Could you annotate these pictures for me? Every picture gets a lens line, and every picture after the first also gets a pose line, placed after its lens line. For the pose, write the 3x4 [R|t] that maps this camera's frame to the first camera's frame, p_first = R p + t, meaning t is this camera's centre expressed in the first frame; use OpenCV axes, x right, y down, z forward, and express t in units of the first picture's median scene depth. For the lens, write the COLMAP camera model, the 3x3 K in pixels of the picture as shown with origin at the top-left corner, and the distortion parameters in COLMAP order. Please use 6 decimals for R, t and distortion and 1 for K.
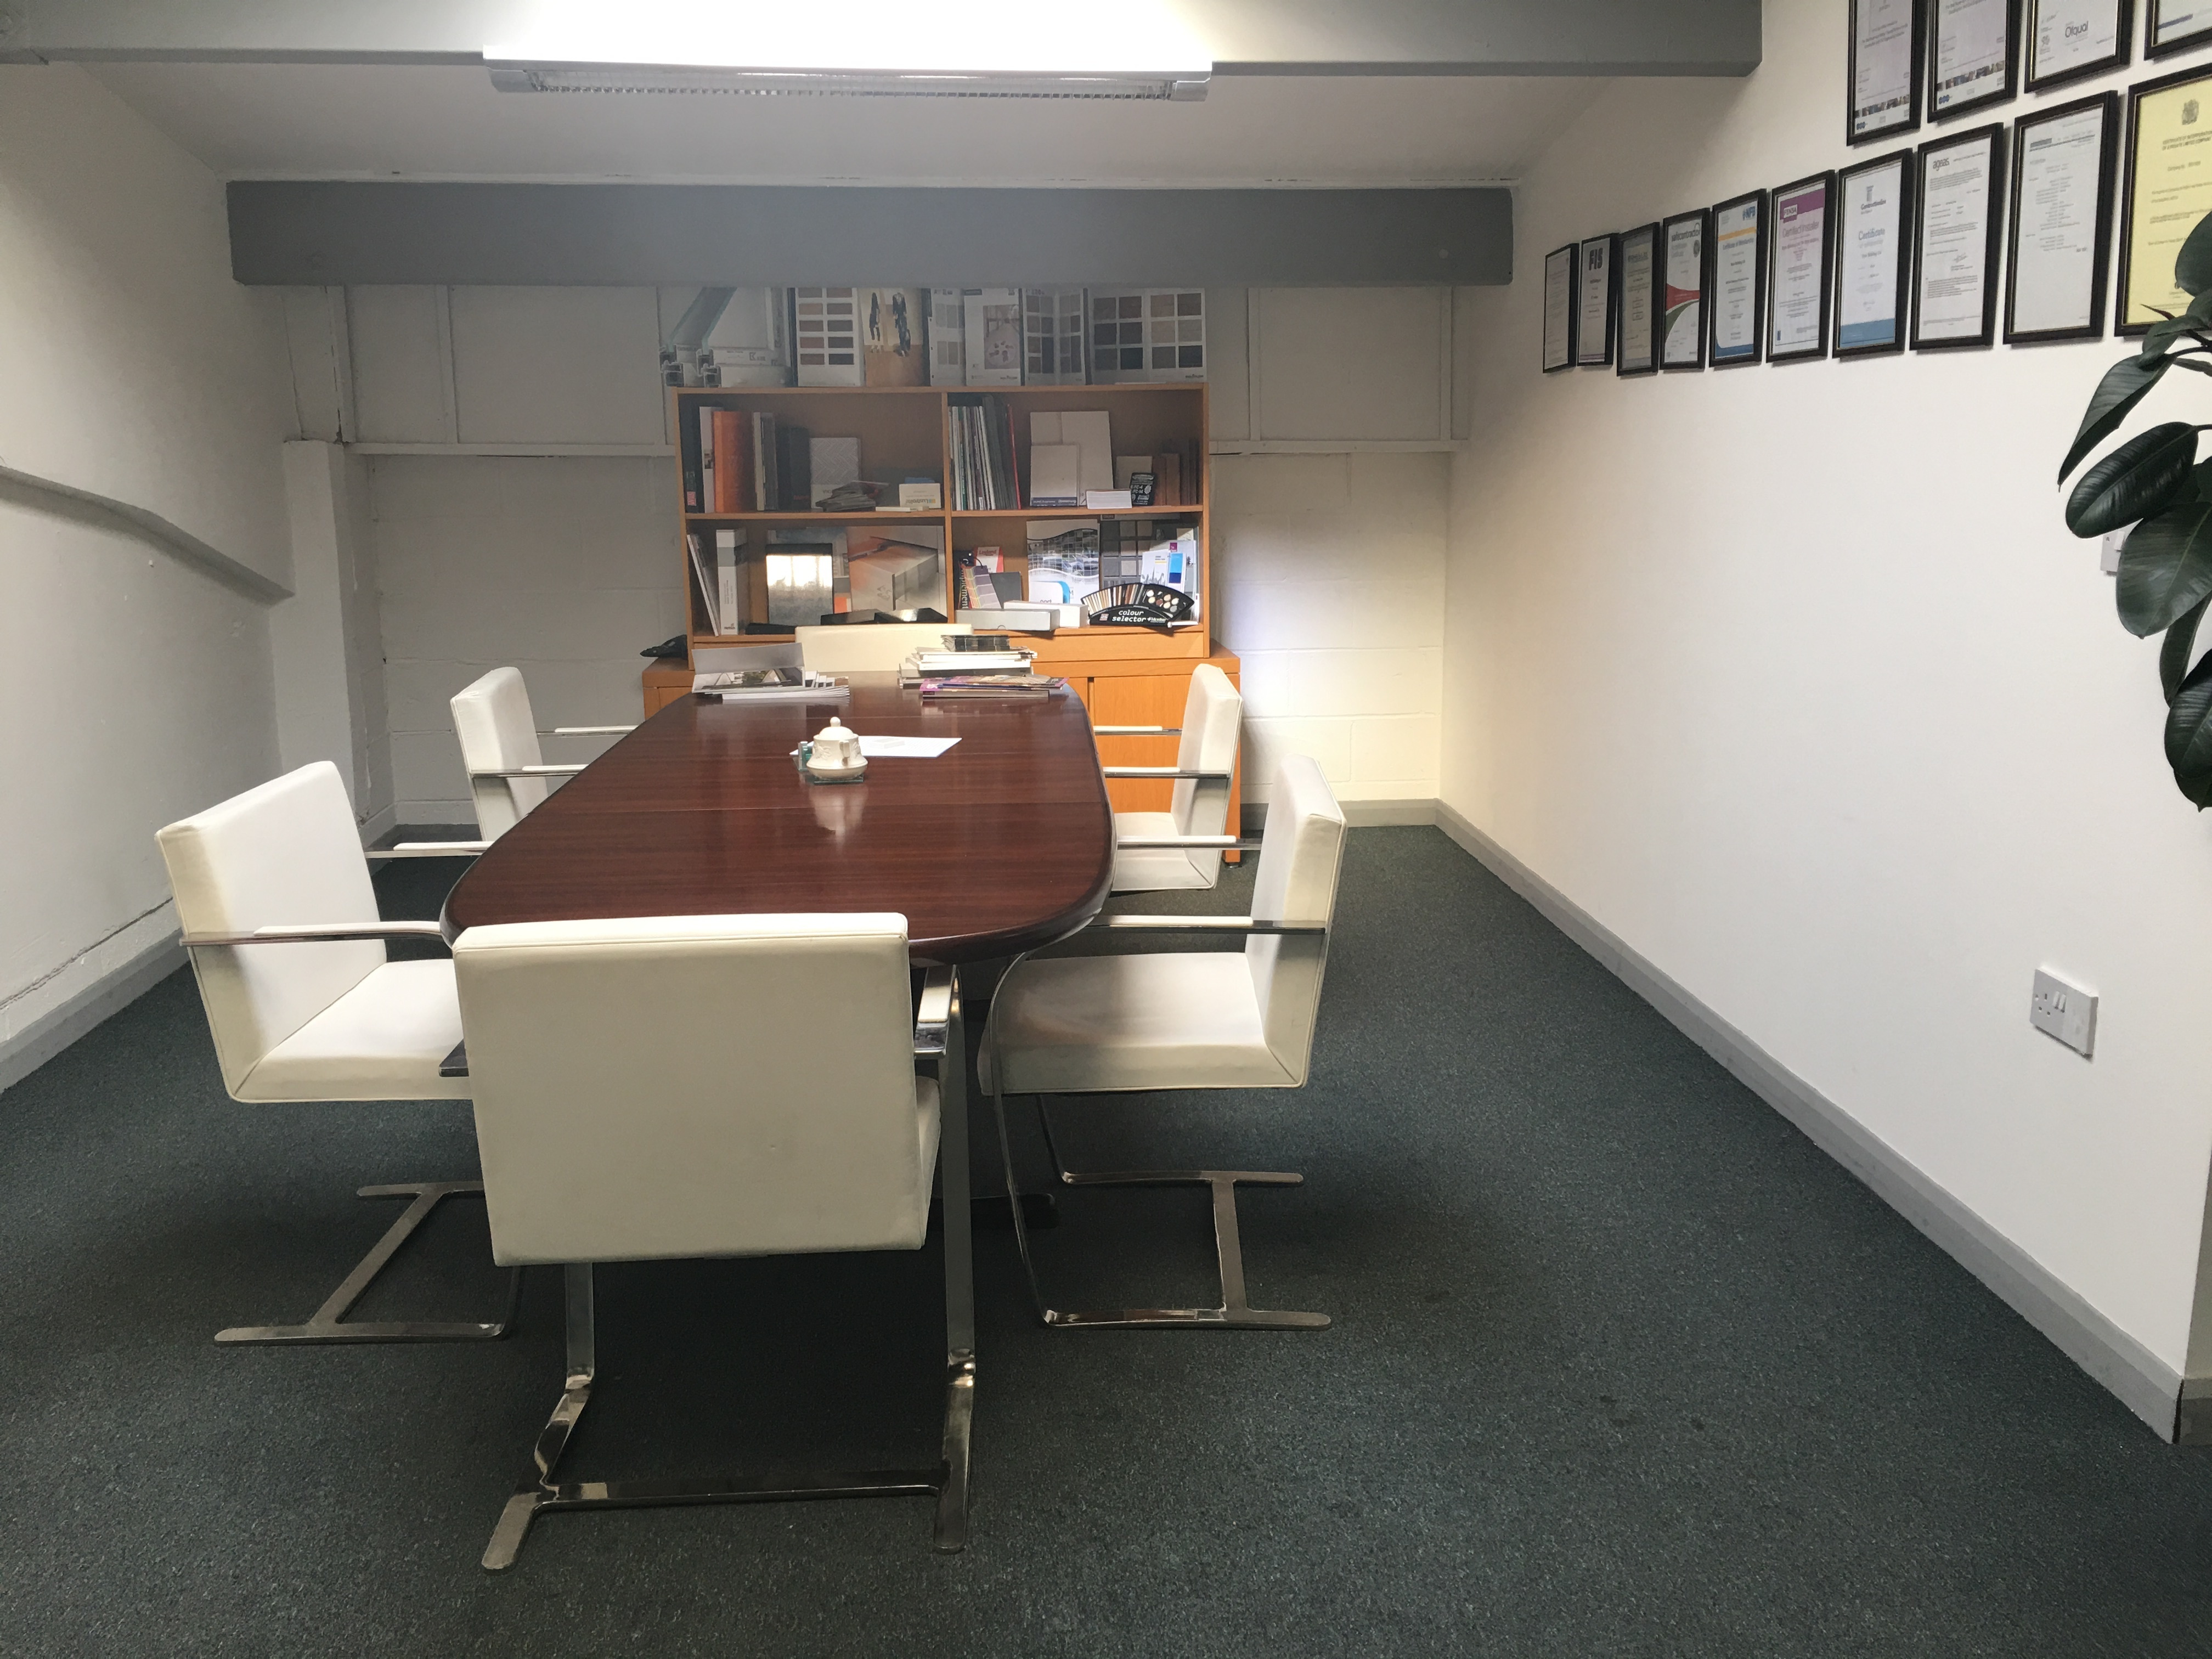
lens RADIAL K [[1873.5, 0, 1112.4], [0, 1873.5, 828.9], [0, 0, 1]] dist [0.047390, -0.000037]
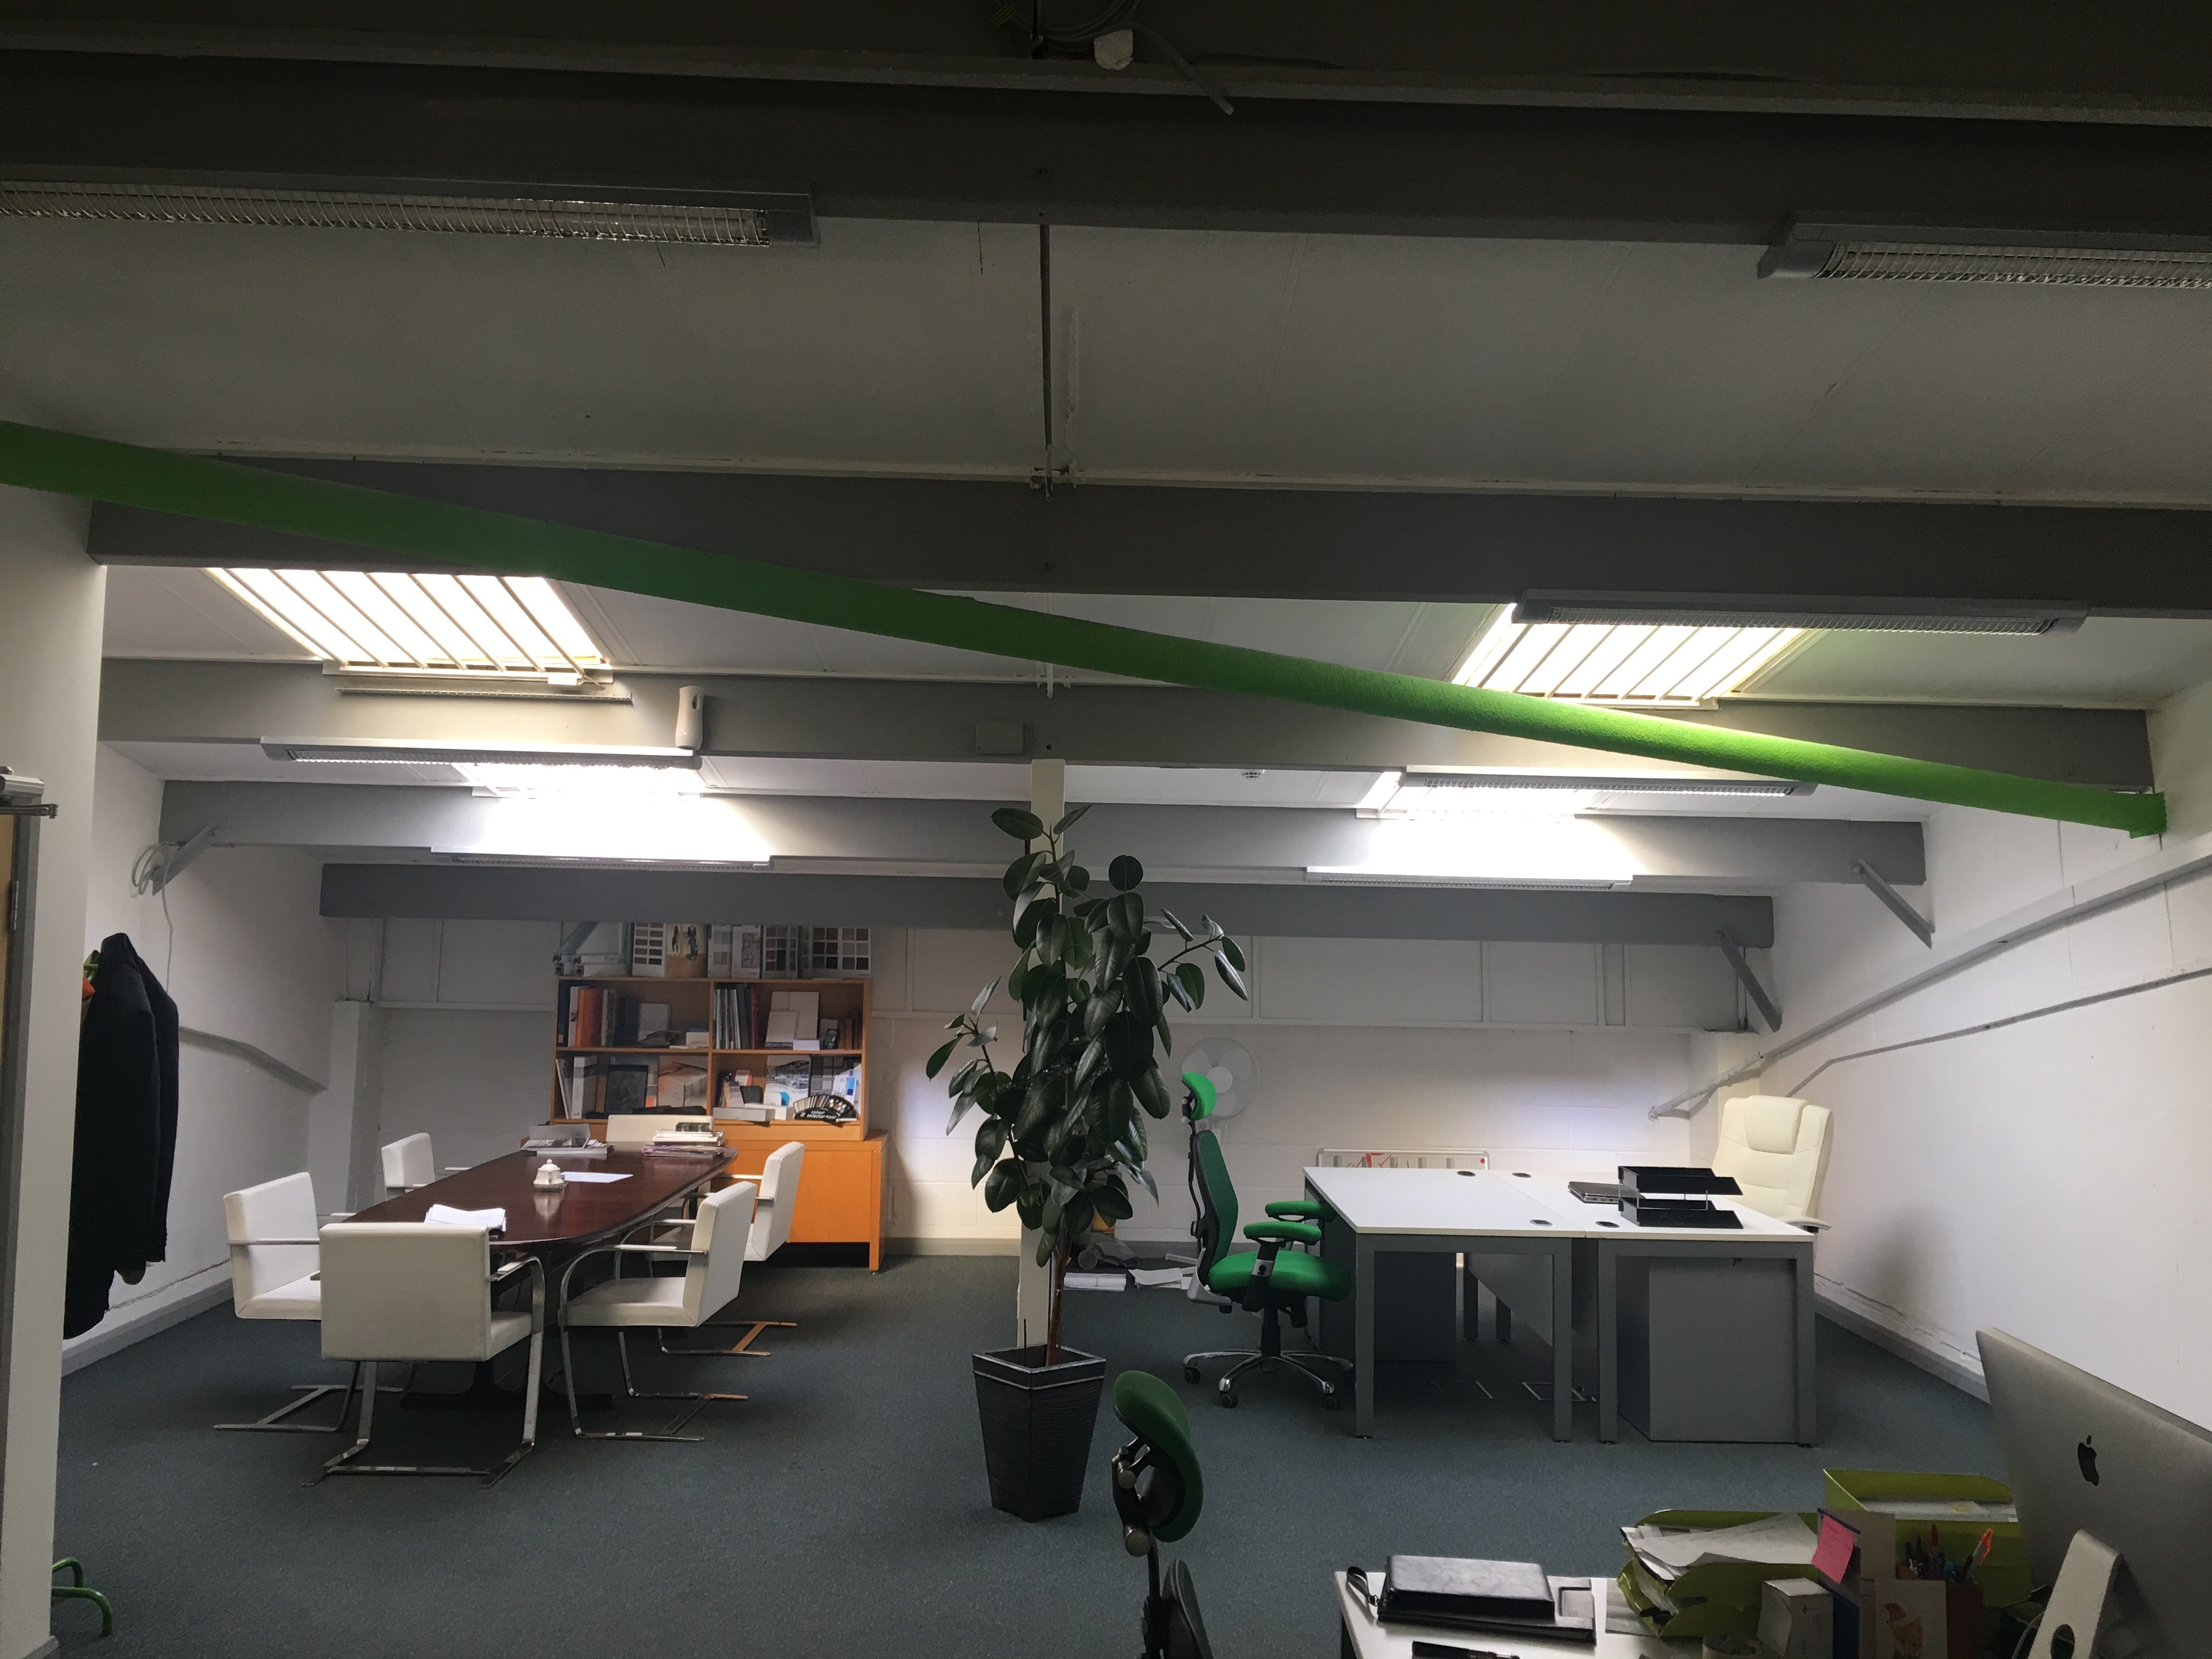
lens RADIAL K [[1873.5, 0, 1100.6], [0, 1873.5, 827.3], [0, 0, 1]] dist [0.047390, -0.000037]
pose [[0.997954, 0.025430, -0.058653, 0.360764], [-0.039814, 0.965058, -0.258994, 0.063979], [0.050017, 0.260799, 0.964097, -0.680425]]
